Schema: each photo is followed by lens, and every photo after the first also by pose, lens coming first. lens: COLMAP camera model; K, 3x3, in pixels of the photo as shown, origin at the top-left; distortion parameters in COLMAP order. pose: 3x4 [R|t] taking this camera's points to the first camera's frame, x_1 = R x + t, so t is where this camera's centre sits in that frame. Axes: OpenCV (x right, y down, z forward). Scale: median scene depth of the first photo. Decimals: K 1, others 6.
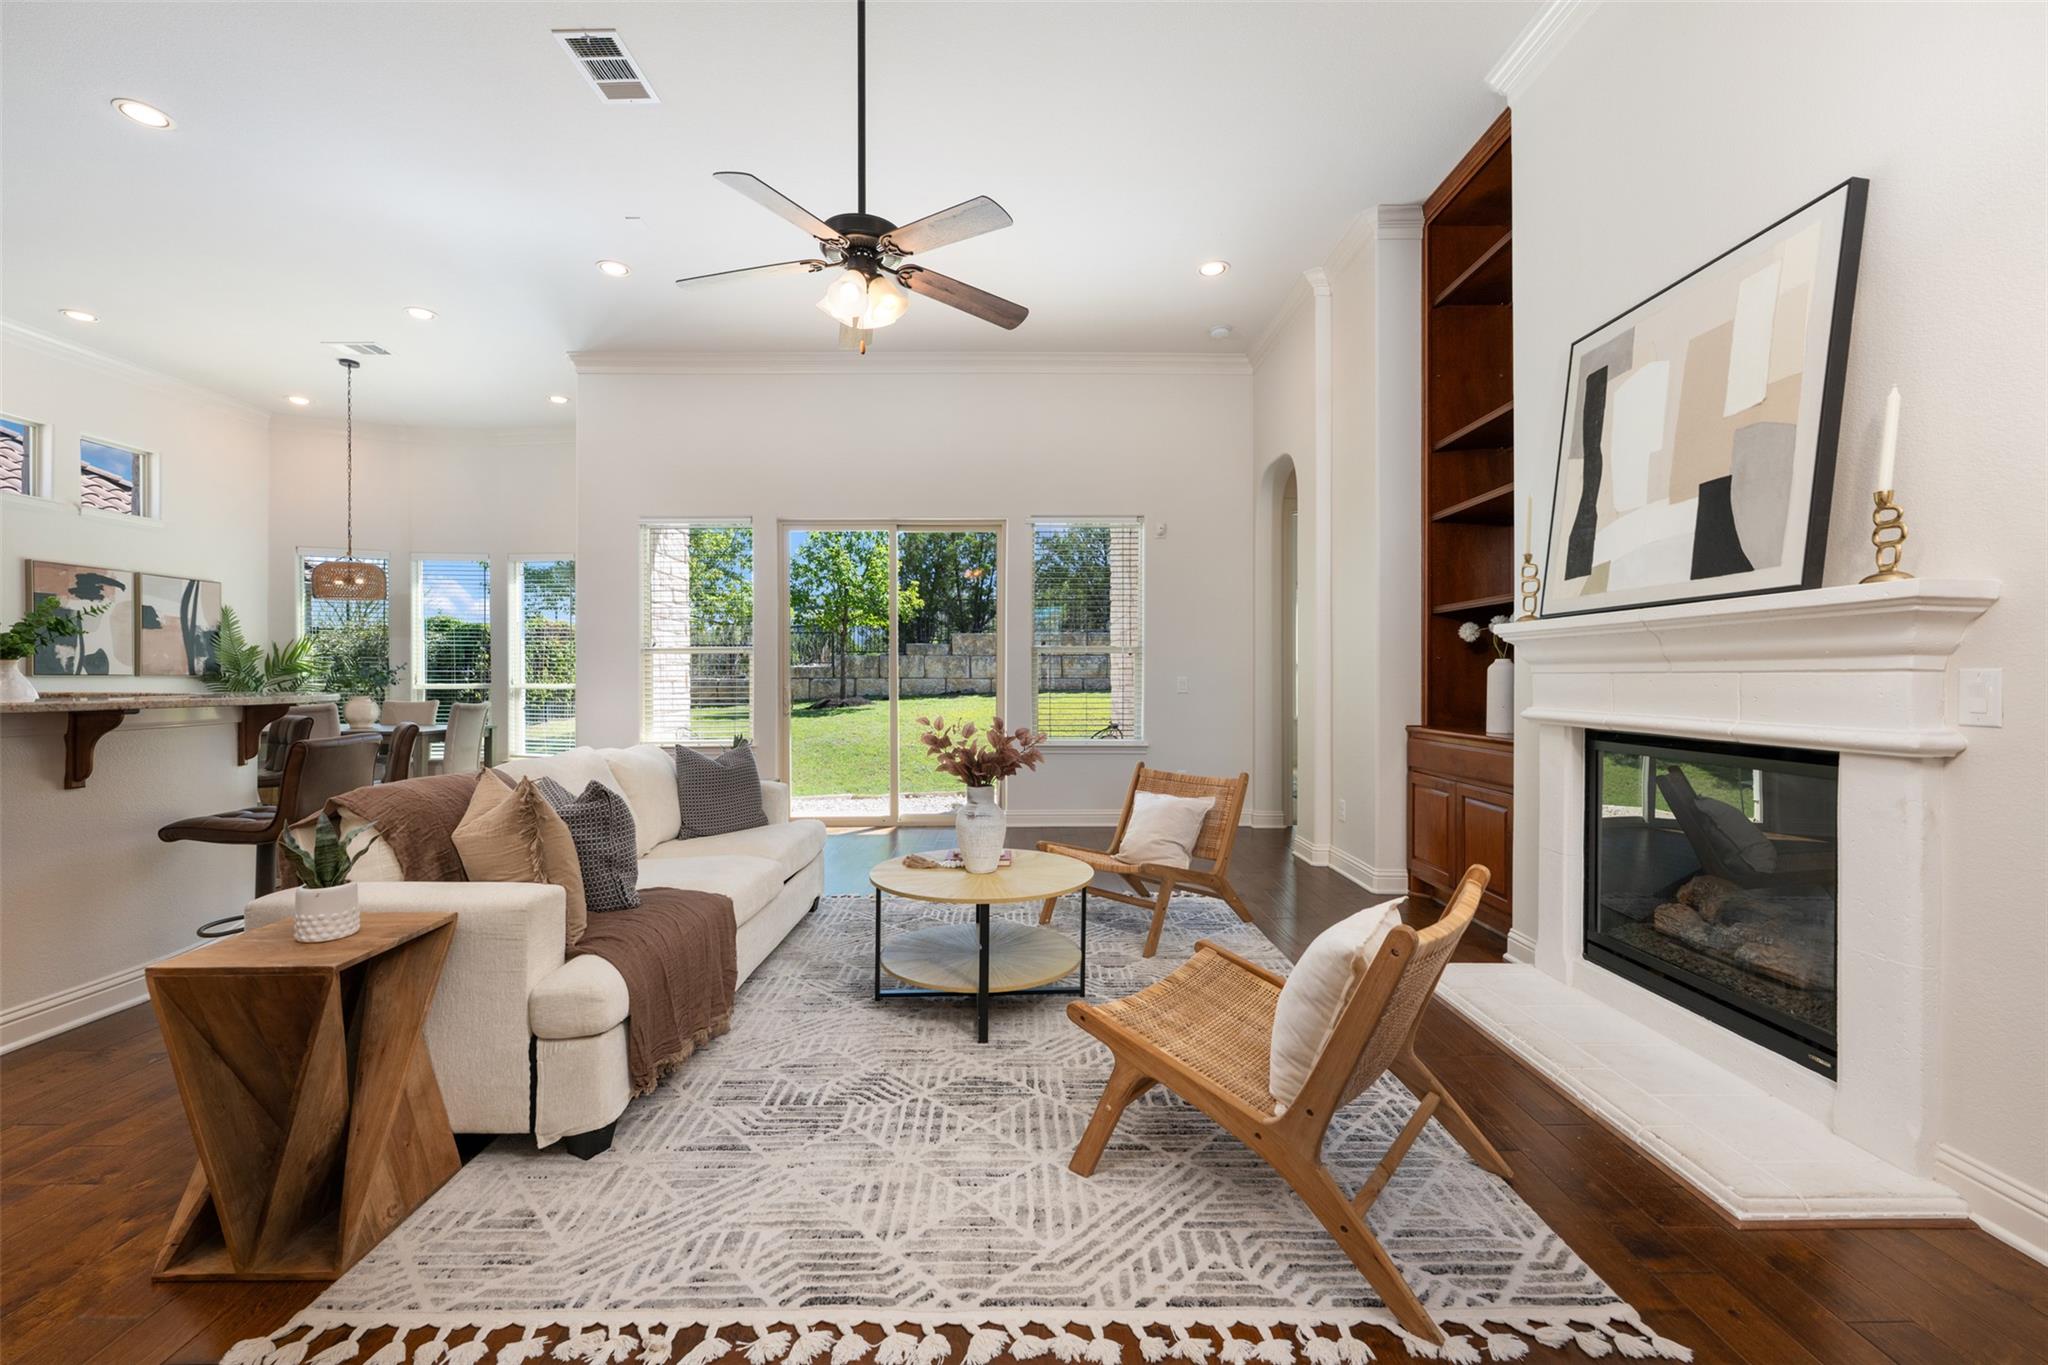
lens RADIAL K [[846.2, 0, 1015.8], [0, 846.2, 675.0], [0, 0, 1]] dist [-0.008325, 0.004459]
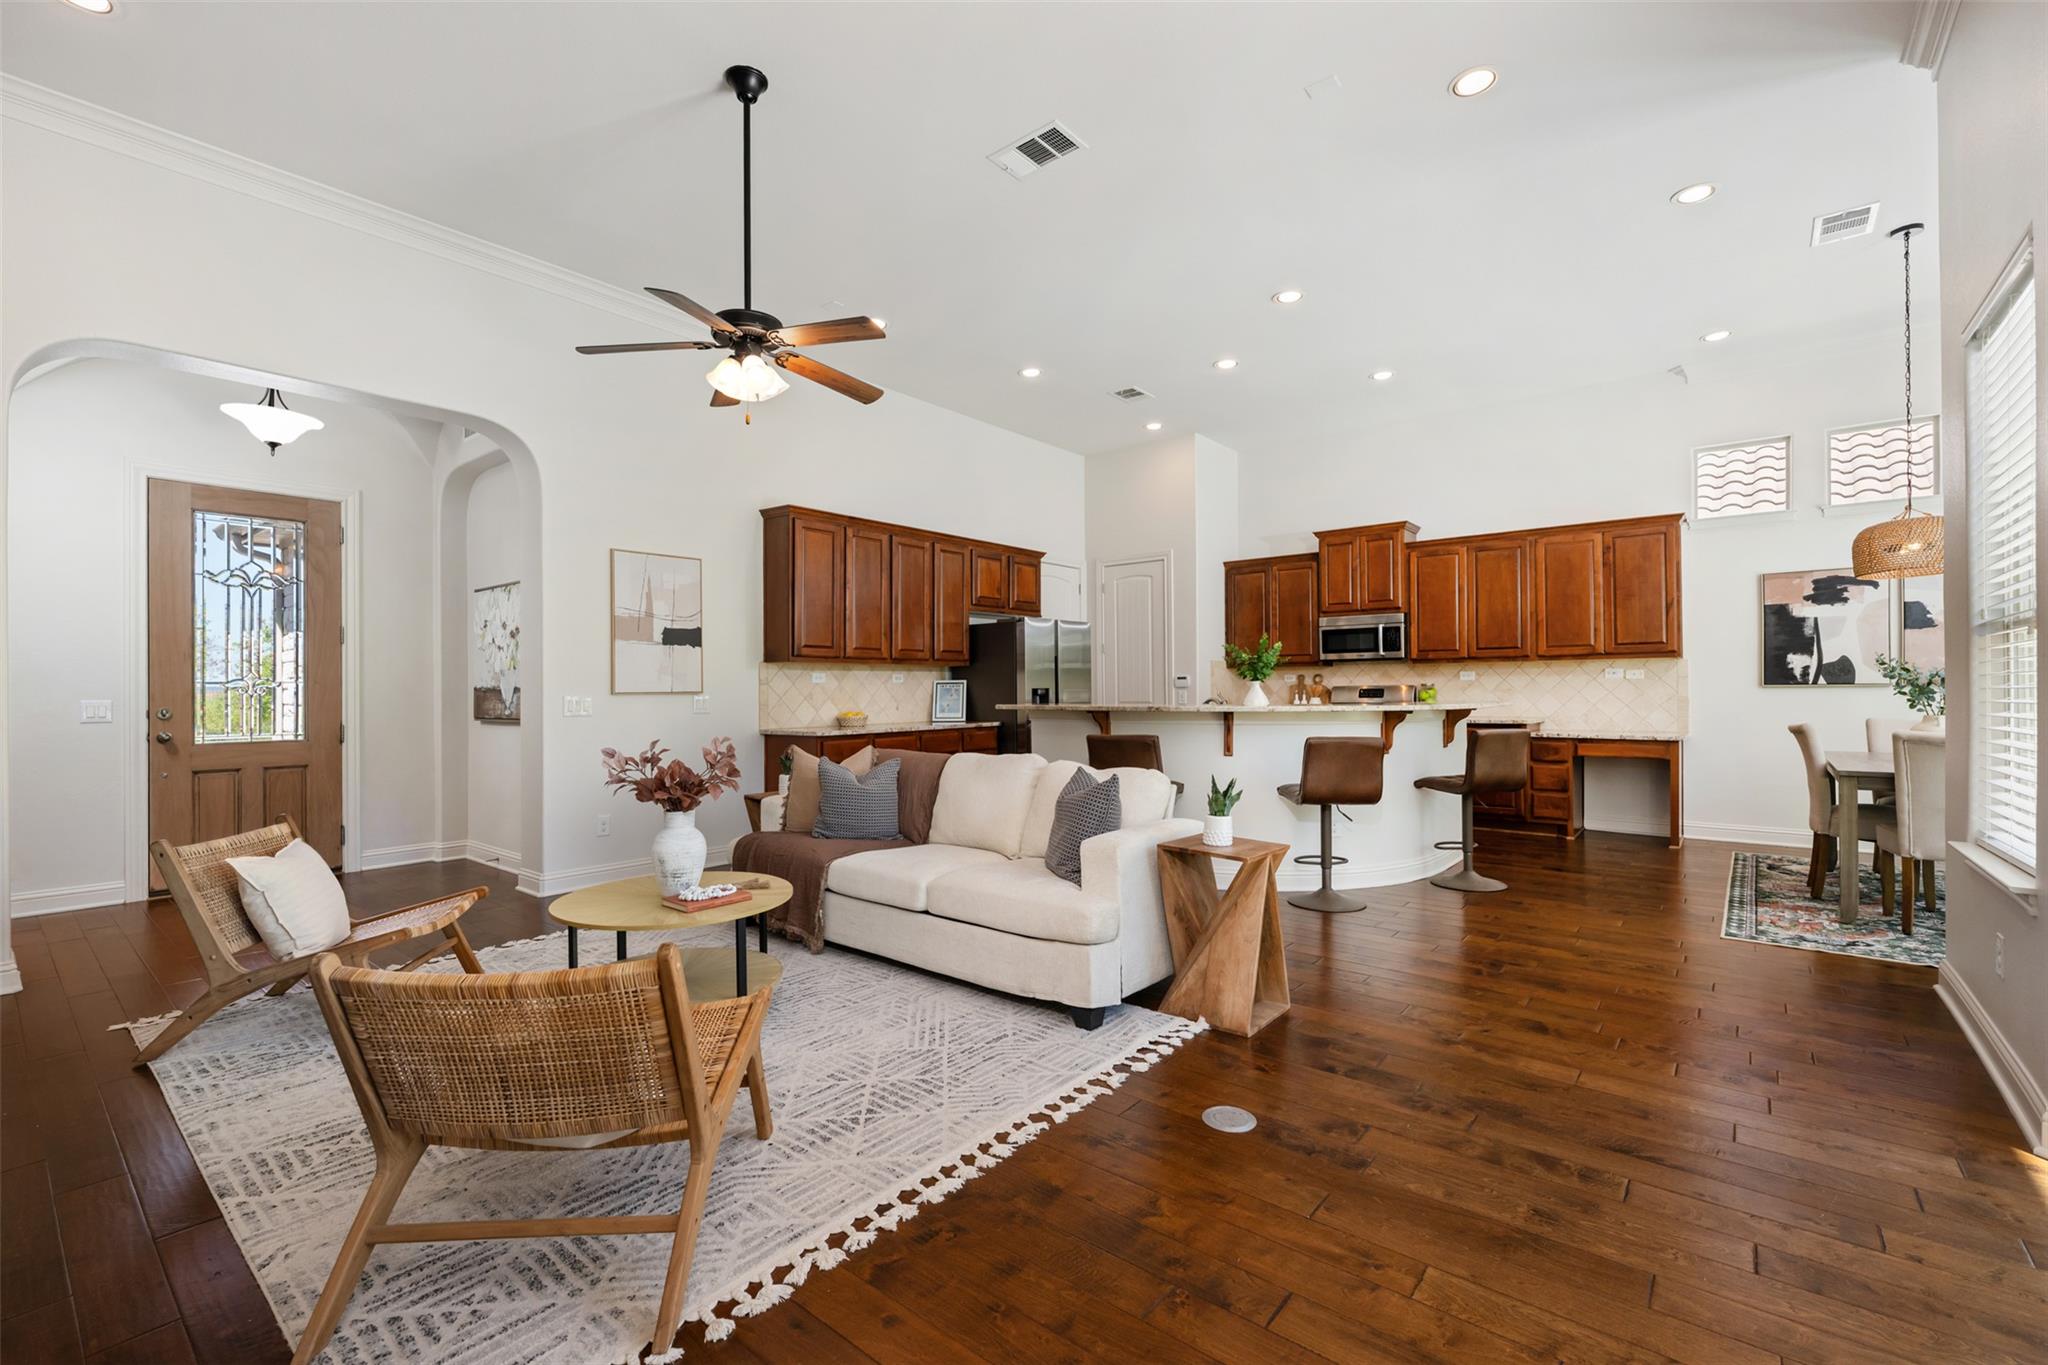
lens RADIAL K [[846.2, 0, 1012.8], [0, 846.2, 686.6], [0, 0, 1]] dist [-0.008325, 0.004459]
pose [[-0.646459, 0.002773, -0.762944, 0.360398], [0.009986, 0.999938, -0.004828, -0.003170], [0.762883, -0.010740, -0.646447, 1.546136]]
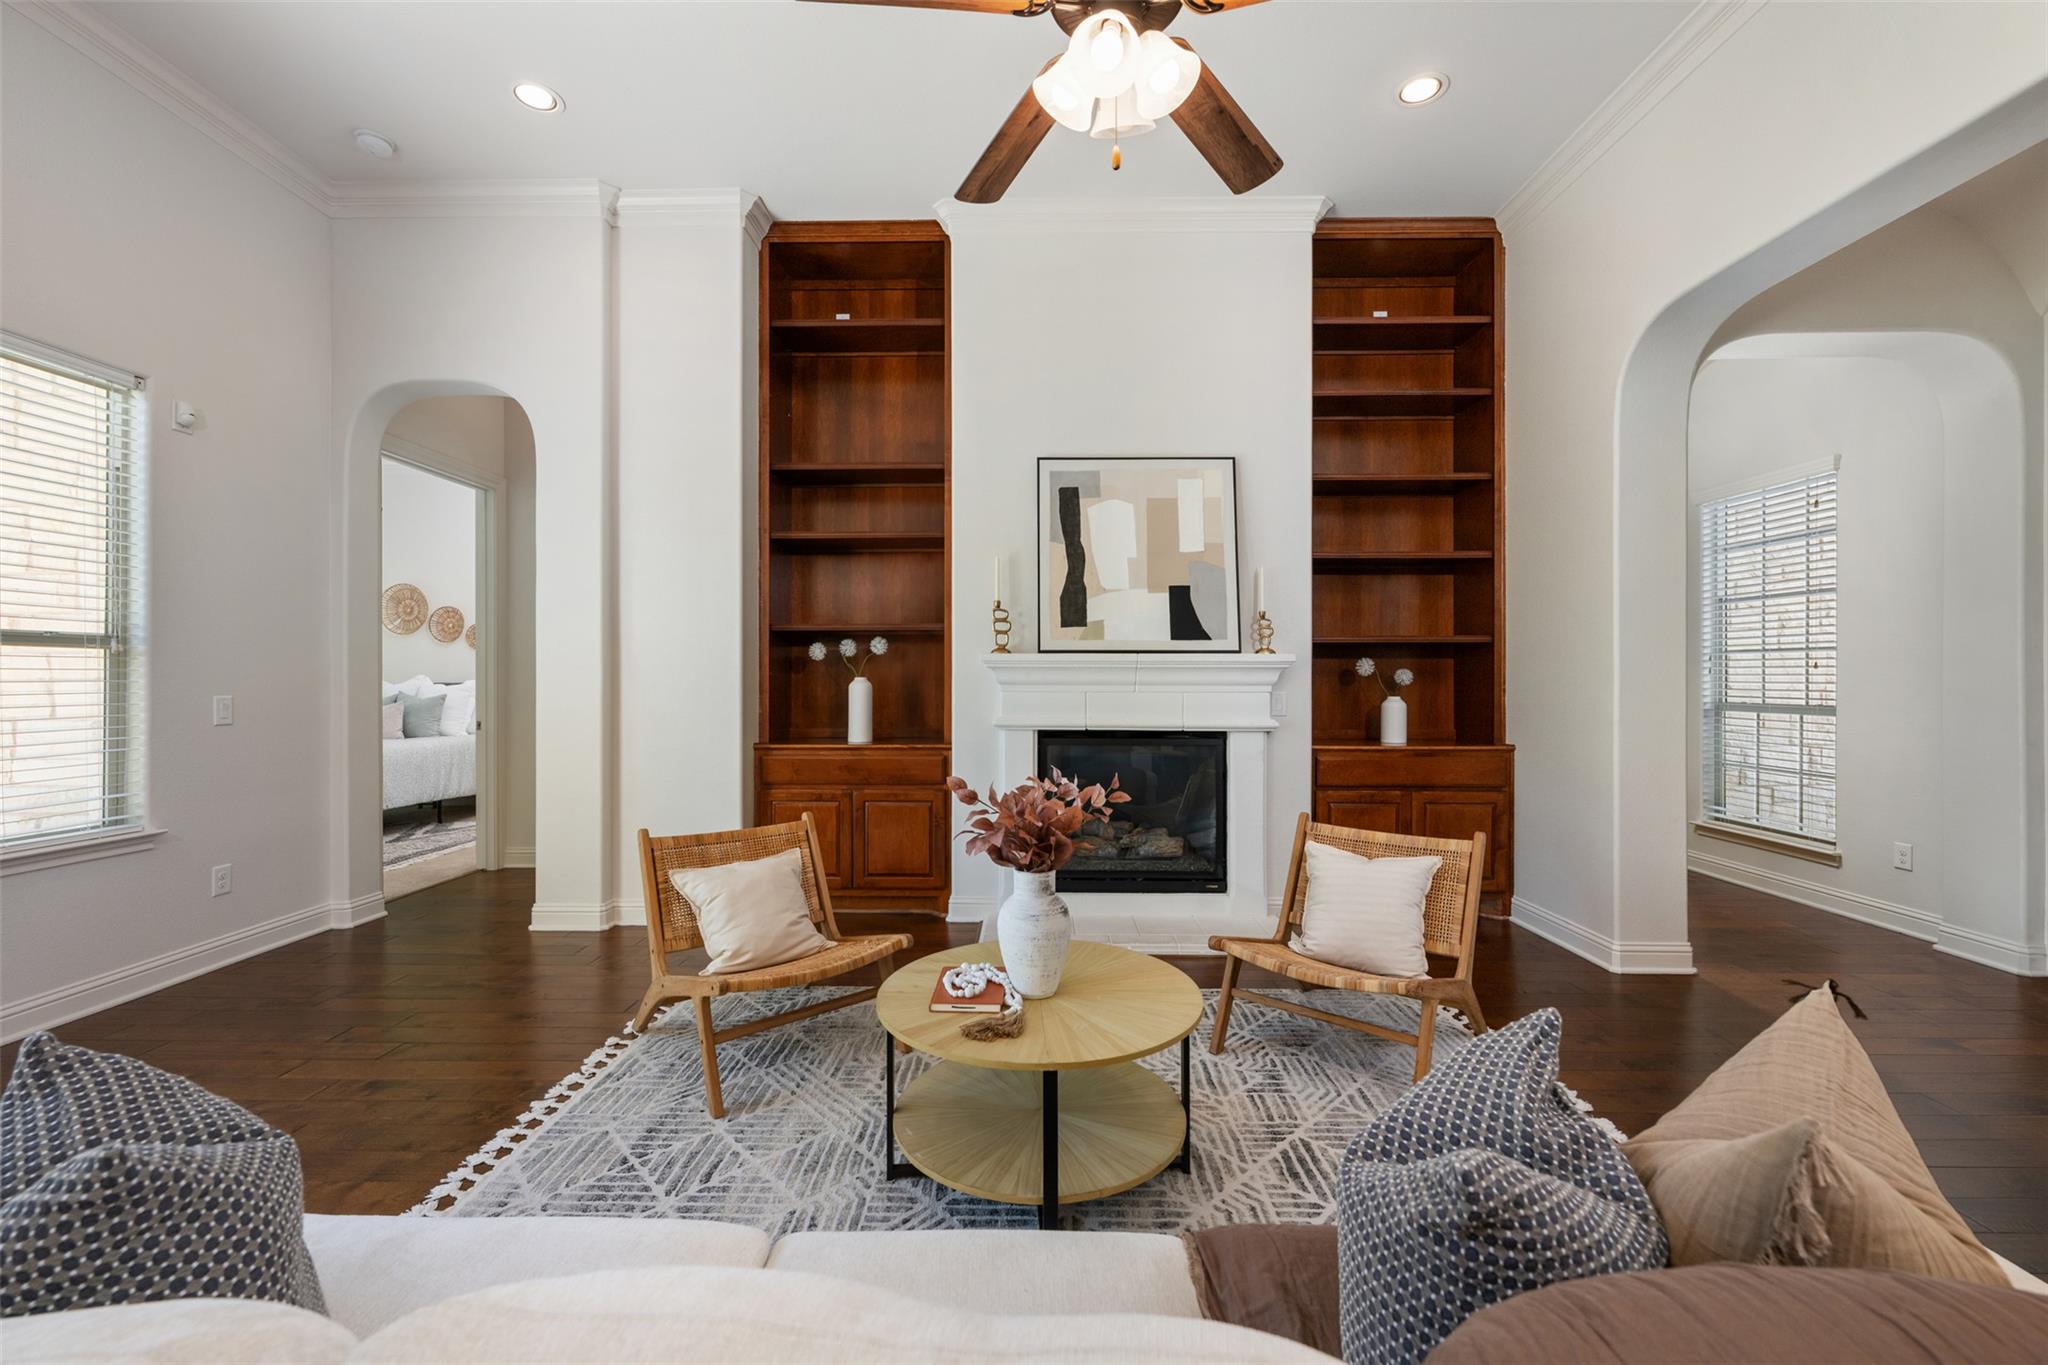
lens RADIAL K [[817.5, 0, 1018.0], [0, 817.5, 678.2], [0, 0, 1]] dist [0.005395, -0.000797]
pose [[0.020980, -0.002223, 0.999777, -0.570946], [-0.004770, 0.999986, 0.002323, -0.021843], [-0.999769, -0.004817, 0.020969, 0.803266]]
